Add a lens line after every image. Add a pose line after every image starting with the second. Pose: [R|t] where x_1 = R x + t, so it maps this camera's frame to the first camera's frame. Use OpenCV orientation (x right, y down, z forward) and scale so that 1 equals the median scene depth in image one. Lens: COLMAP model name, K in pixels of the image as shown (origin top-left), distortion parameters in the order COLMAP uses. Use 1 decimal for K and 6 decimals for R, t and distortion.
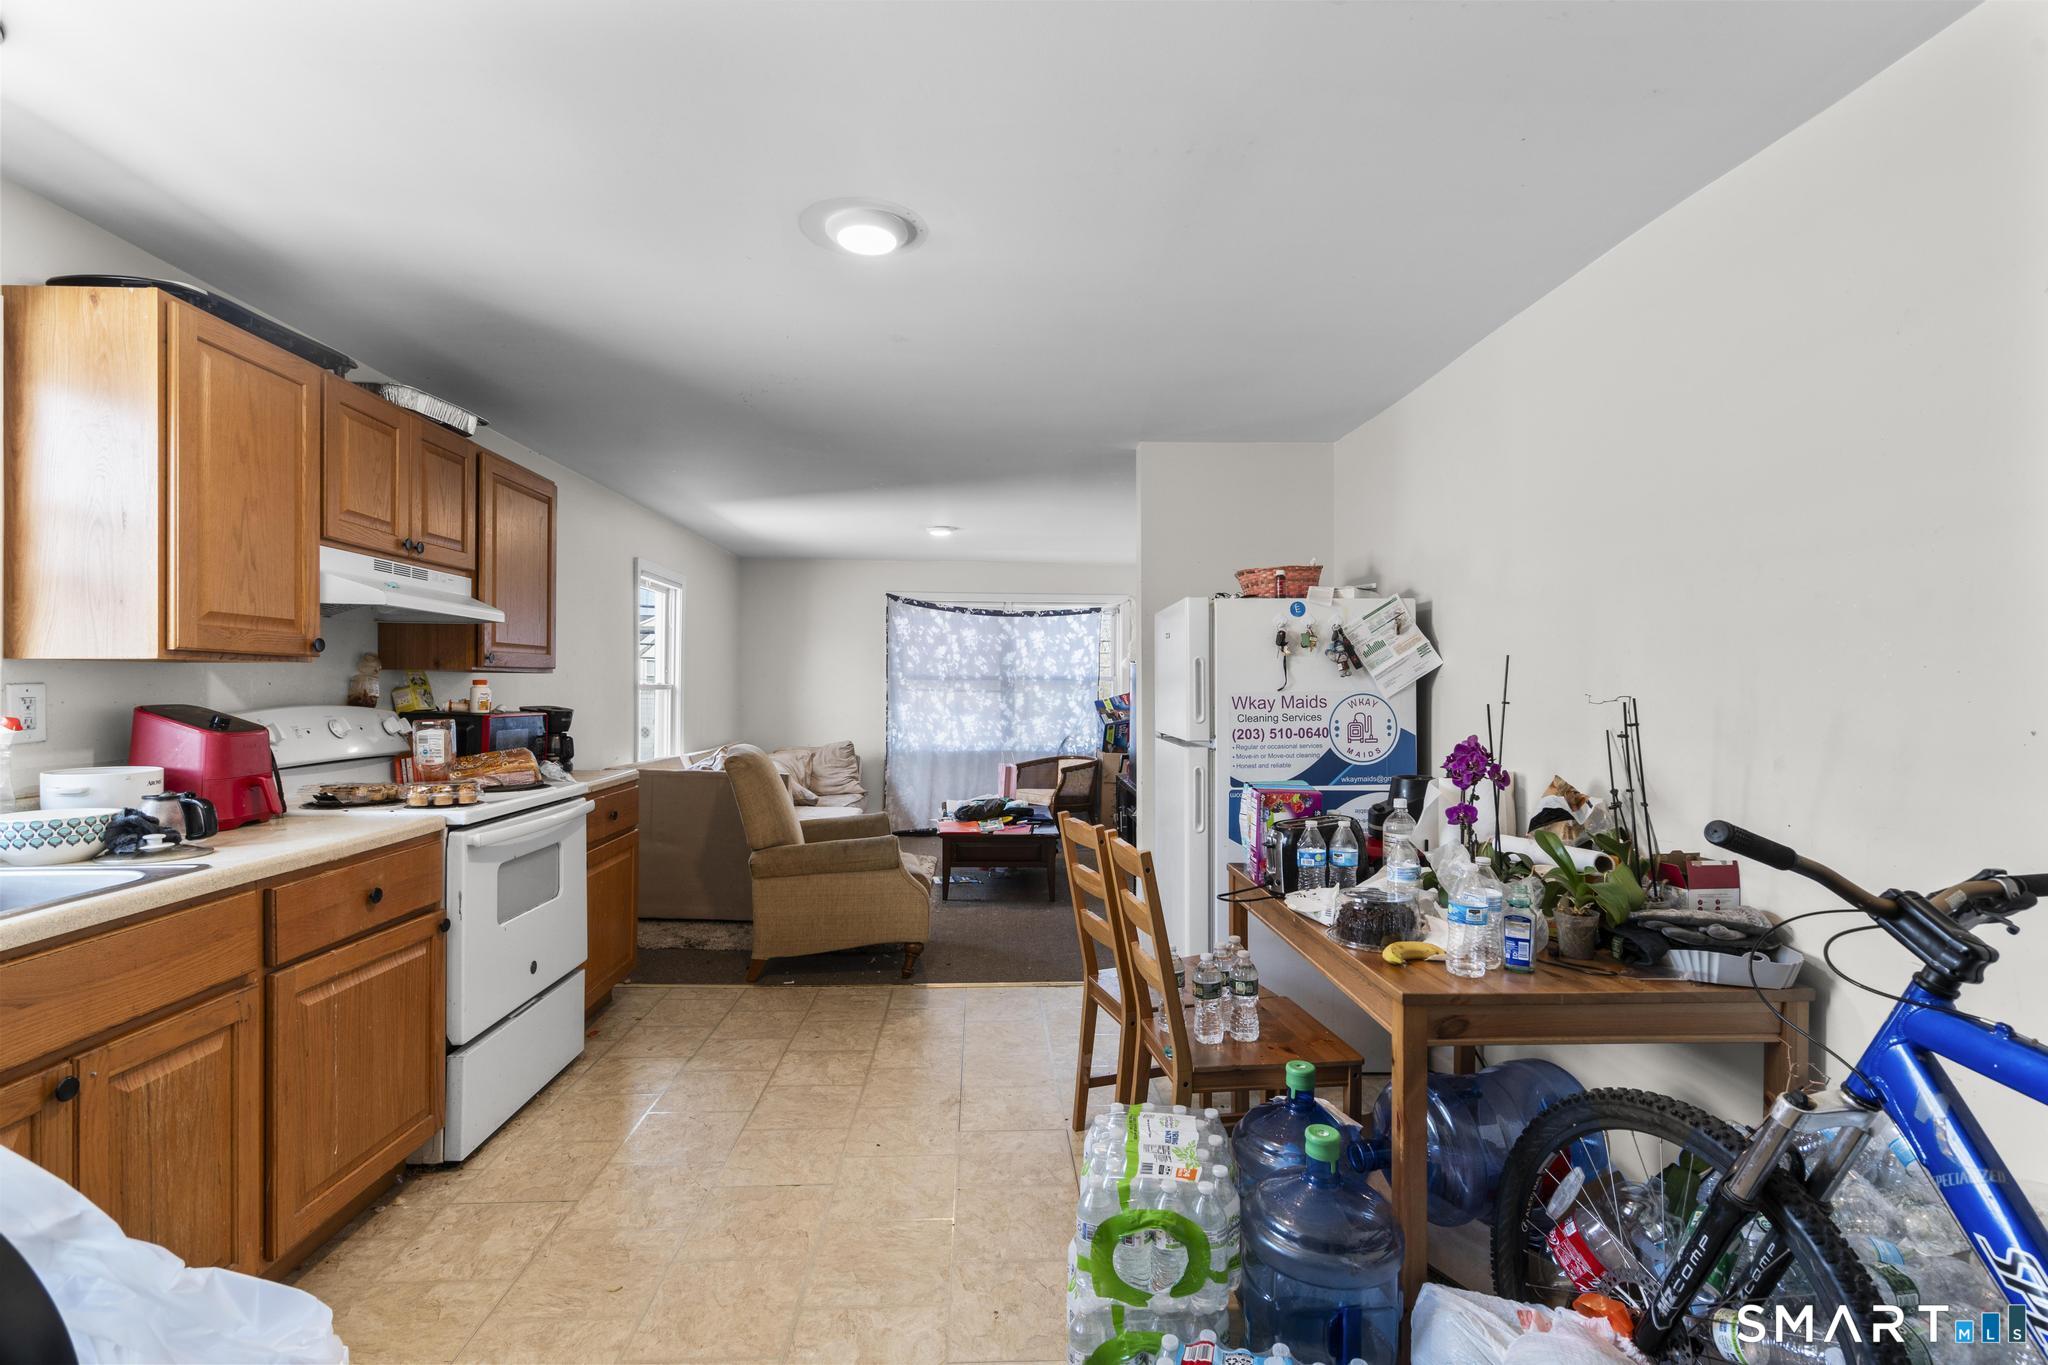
lens RADIAL K [[943.4, 0, 1022.3], [0, 943.4, 682.2], [0, 0, 1]] dist [-0.004194, 0.001313]
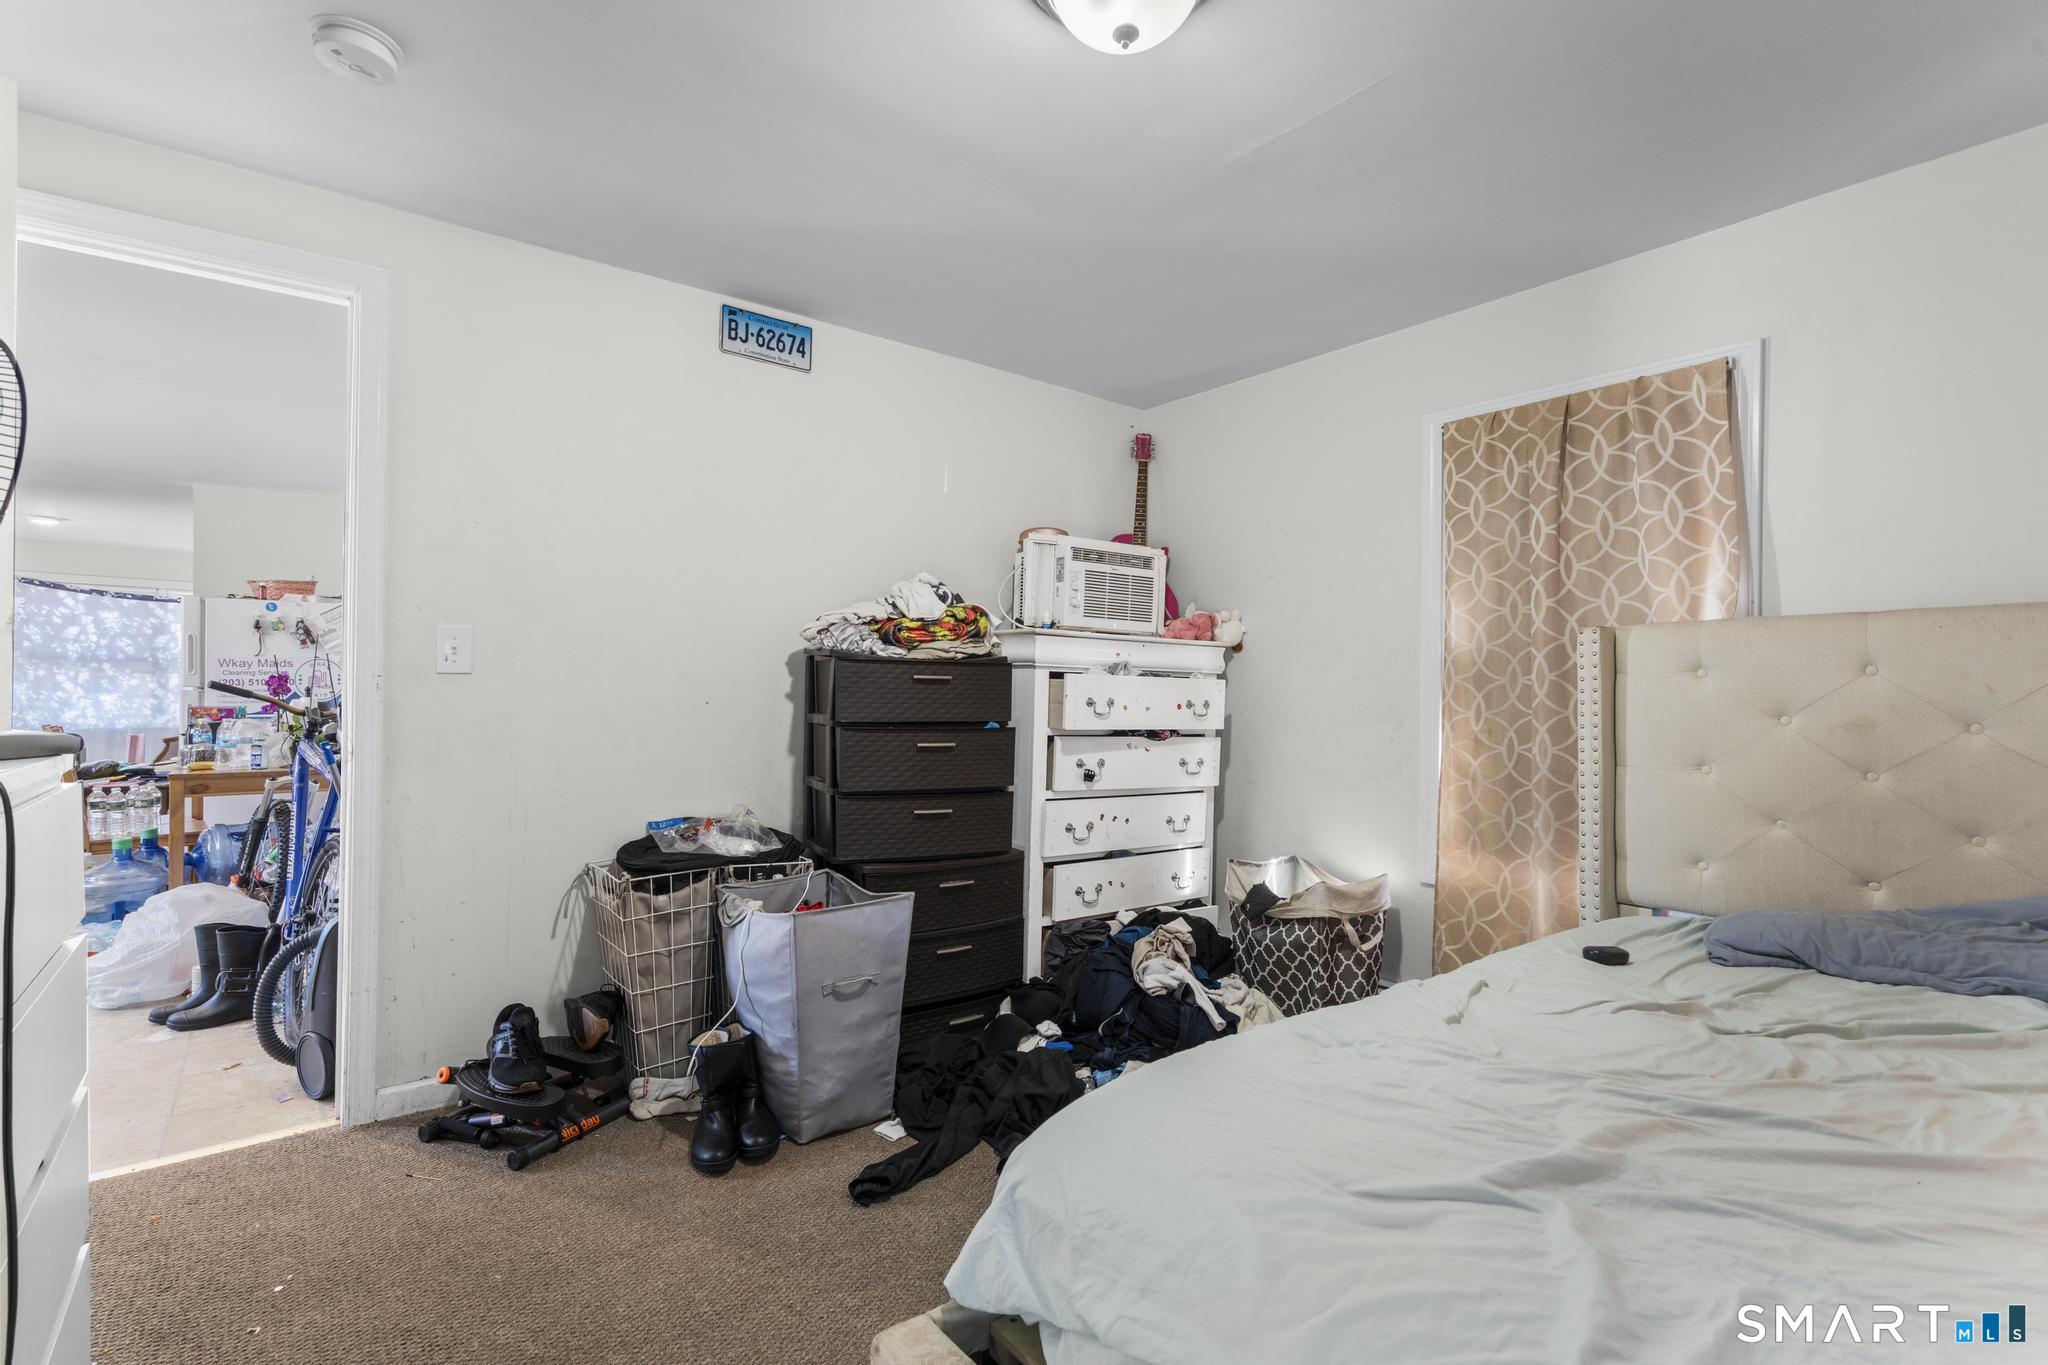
lens RADIAL K [[943.4, 0, 1022.7], [0, 943.4, 690.2], [0, 0, 1]] dist [-0.004194, 0.001313]
pose [[0.812305, 0.006129, 0.583200, 0.157900], [-0.007804, 0.999969, 0.000361, 0.022515], [-0.583180, -0.004844, 0.812328, -0.434818]]
